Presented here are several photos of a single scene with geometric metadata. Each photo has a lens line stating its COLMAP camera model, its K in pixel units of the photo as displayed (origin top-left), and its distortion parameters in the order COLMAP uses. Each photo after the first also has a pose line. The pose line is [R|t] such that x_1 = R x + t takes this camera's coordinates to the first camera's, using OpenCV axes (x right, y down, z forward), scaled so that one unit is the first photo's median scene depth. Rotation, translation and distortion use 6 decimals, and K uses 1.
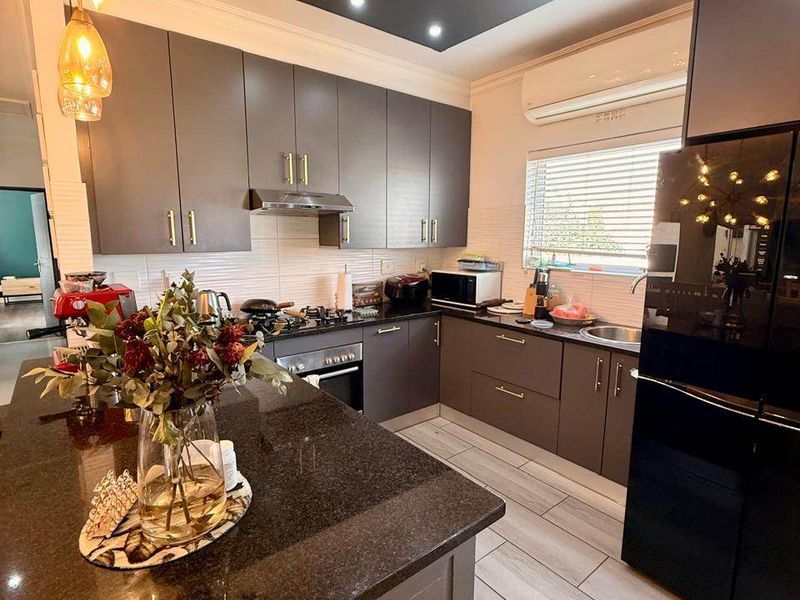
lens RADIAL K [[426.6, 0, 401.2], [0, 426.6, 298.2], [0, 0, 1]] dist [0.002501, -0.003131]
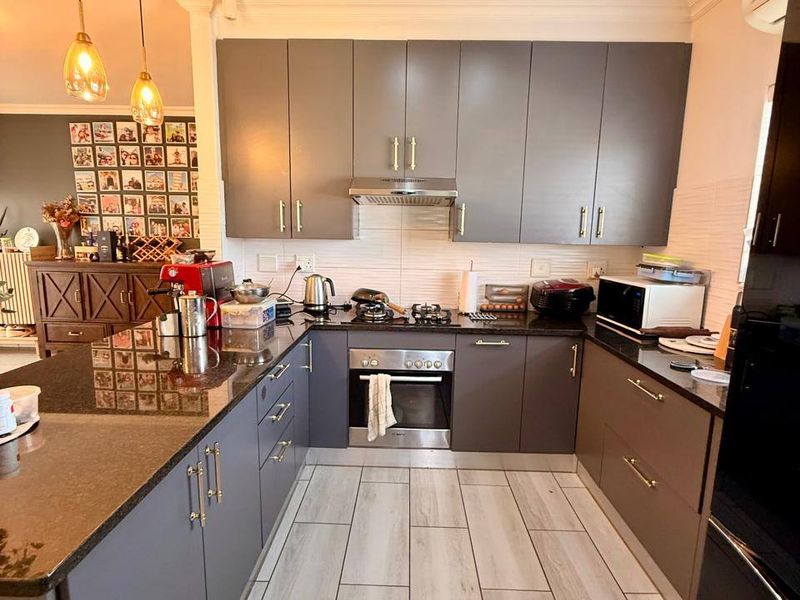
lens RADIAL K [[426.6, 0, 400.7], [0, 426.6, 298.7], [0, 0, 1]] dist [0.002501, -0.003131]
pose [[0.767095, 0.108955, -0.632214, 0.362349], [-0.111621, 0.993109, 0.035716, -0.019190], [0.631749, 0.043170, 0.773970, 0.276793]]
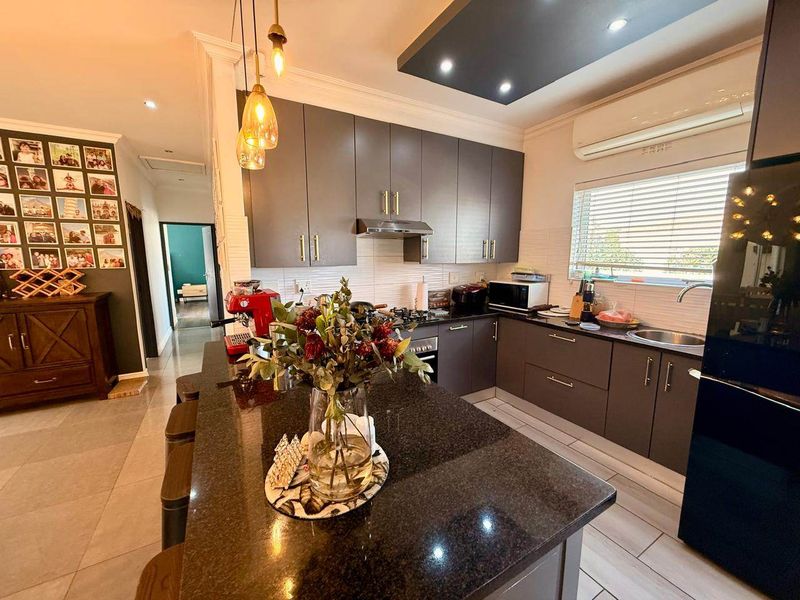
lens RADIAL K [[320.1, 0, 398.6], [0, 320.1, 300.6], [0, 0, 1]] dist [0.000722, 0.000970]
pose [[0.988348, 0.015498, -0.151423, -0.064871], [-0.016110, 0.999866, -0.002821, 0.000152], [0.151359, 0.005227, 0.988465, 0.031991]]
